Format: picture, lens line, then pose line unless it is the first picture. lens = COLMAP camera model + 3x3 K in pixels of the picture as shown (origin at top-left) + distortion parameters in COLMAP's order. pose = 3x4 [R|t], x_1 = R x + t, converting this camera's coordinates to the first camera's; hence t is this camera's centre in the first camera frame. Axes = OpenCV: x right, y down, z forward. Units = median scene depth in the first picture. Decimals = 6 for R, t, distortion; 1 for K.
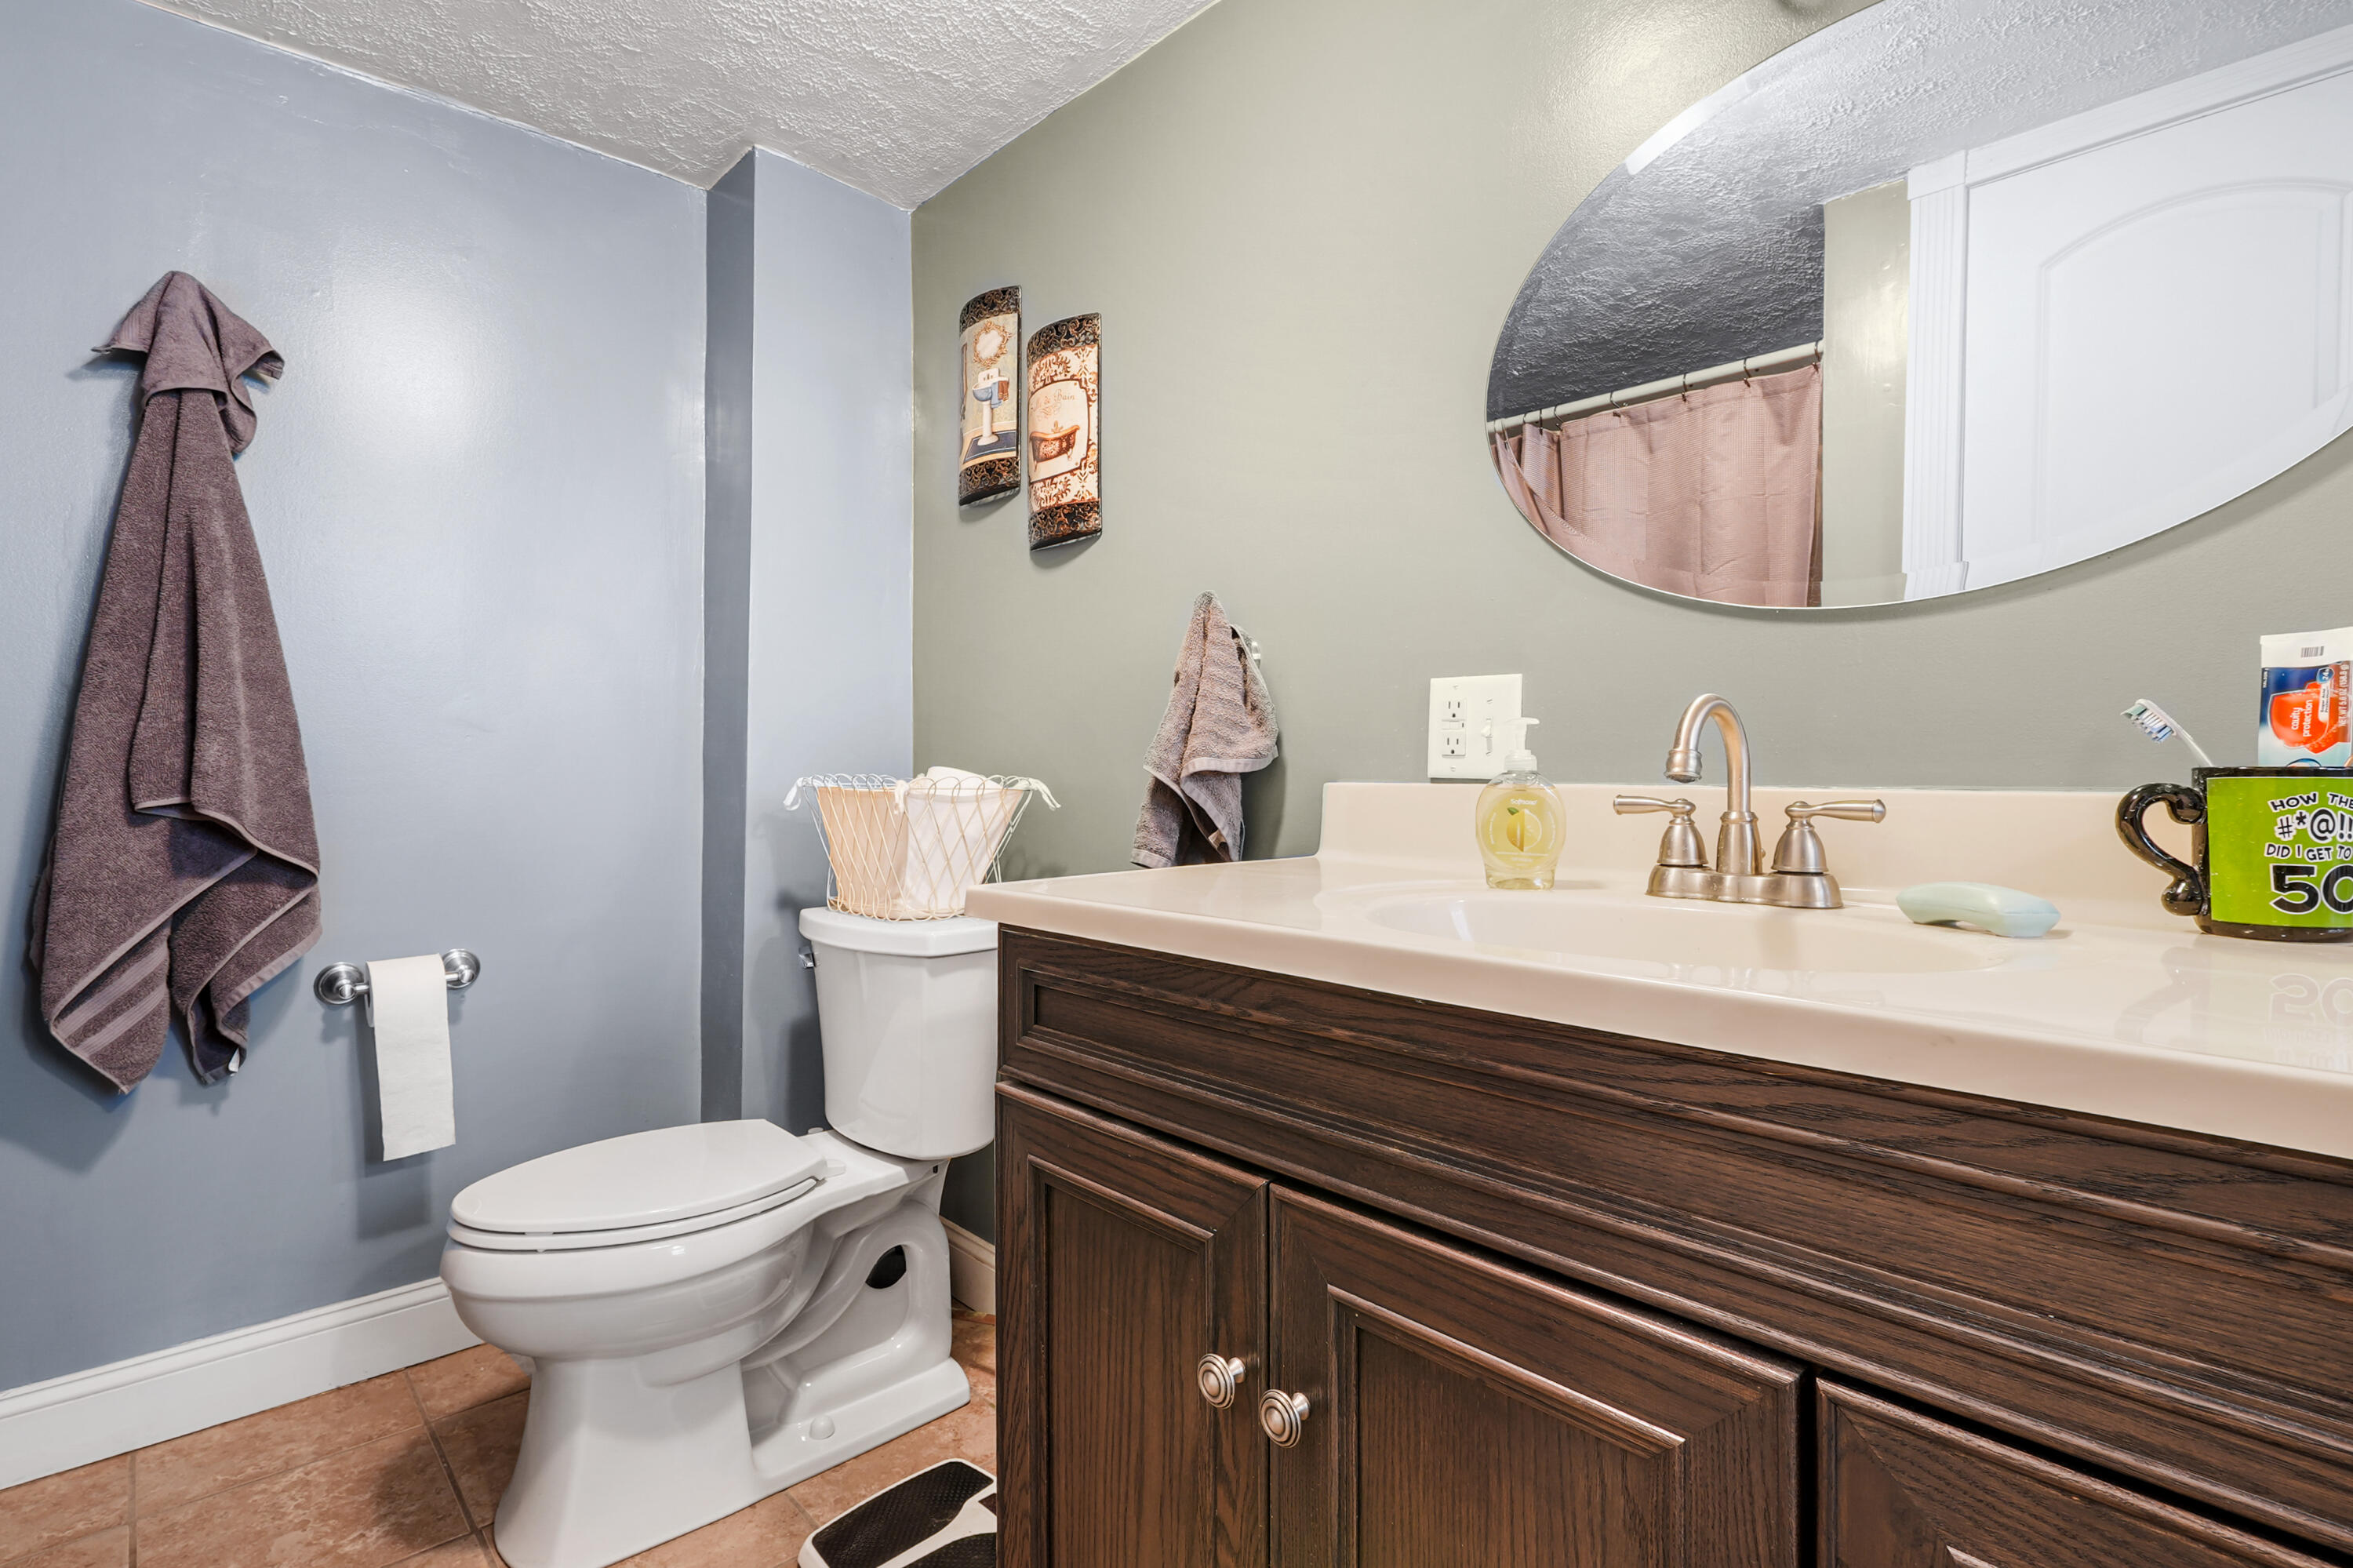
lens RADIAL K [[1128.2, 0, 1176.5], [0, 1128.2, 784.0], [0, 0, 1]] dist [-0.001586, -0.000303]
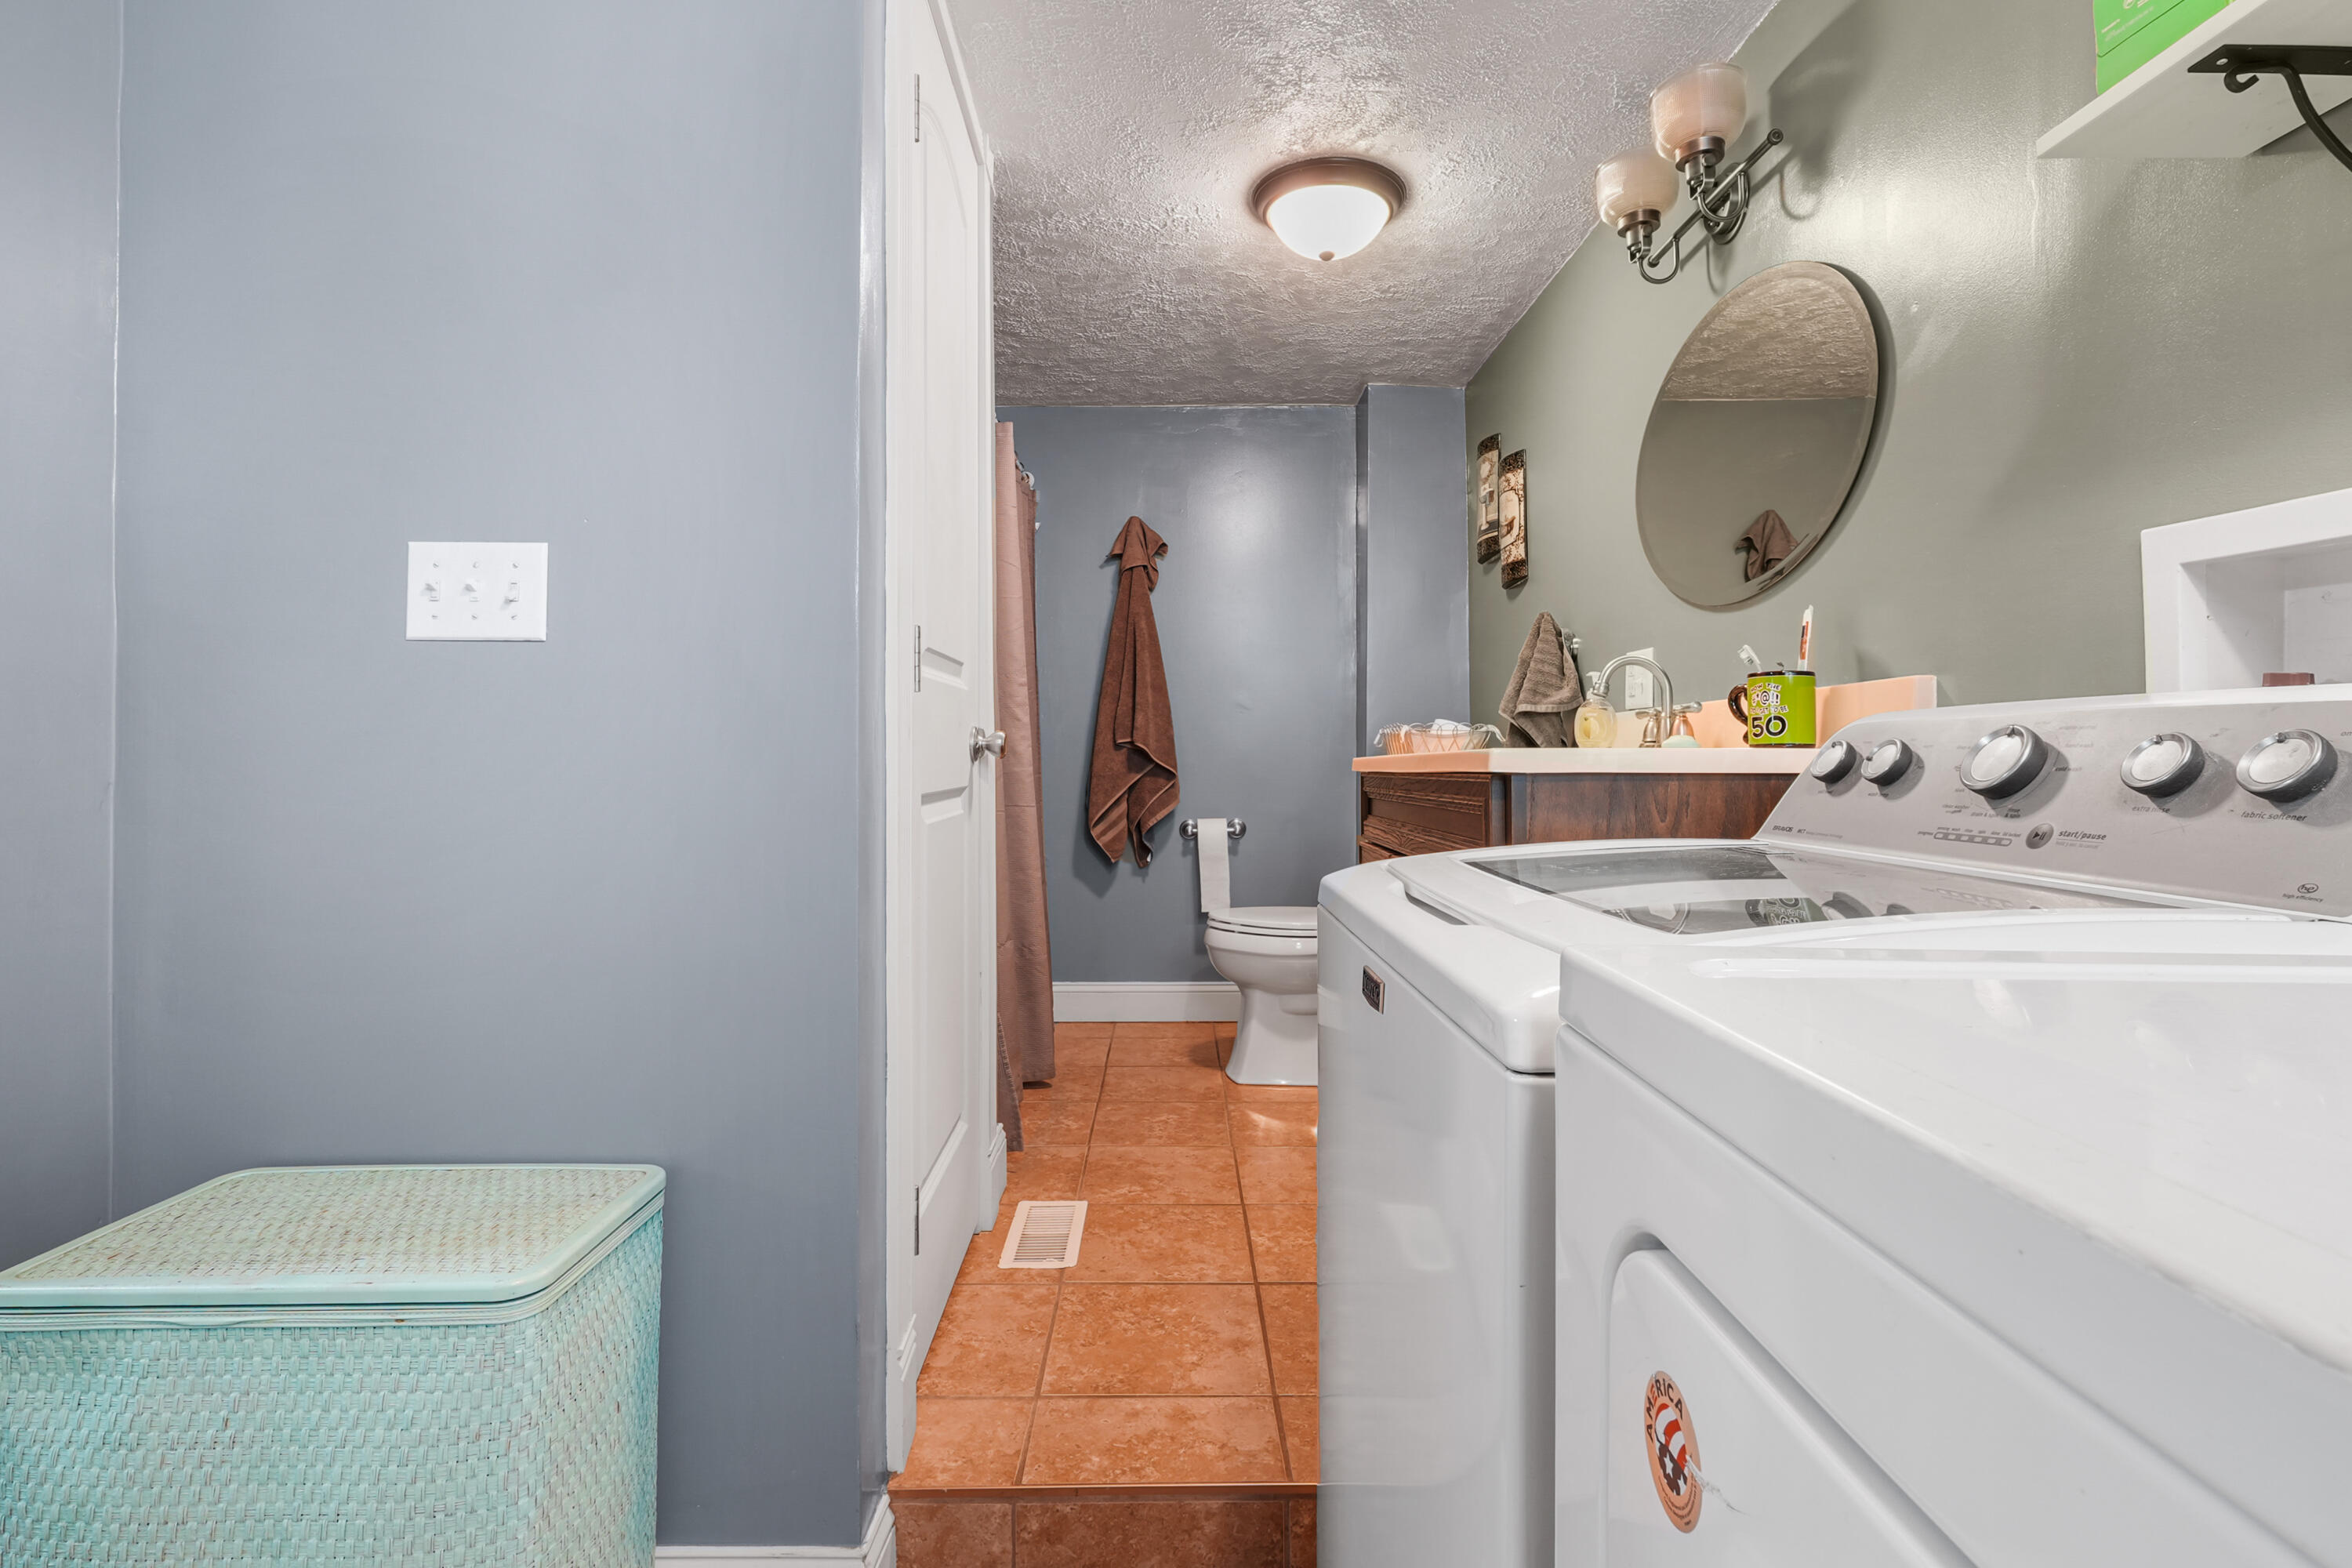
lens RADIAL K [[1085.9, 0, 1185.6], [0, 1085.9, 769.6], [0, 0, 1]] dist [-0.001153, -0.000074]
pose [[0.744133, 0.001529, -0.668029, 0.704547], [-0.009702, 0.999917, -0.008519, 0.091644], [0.667961, 0.012820, 0.744086, -0.601810]]
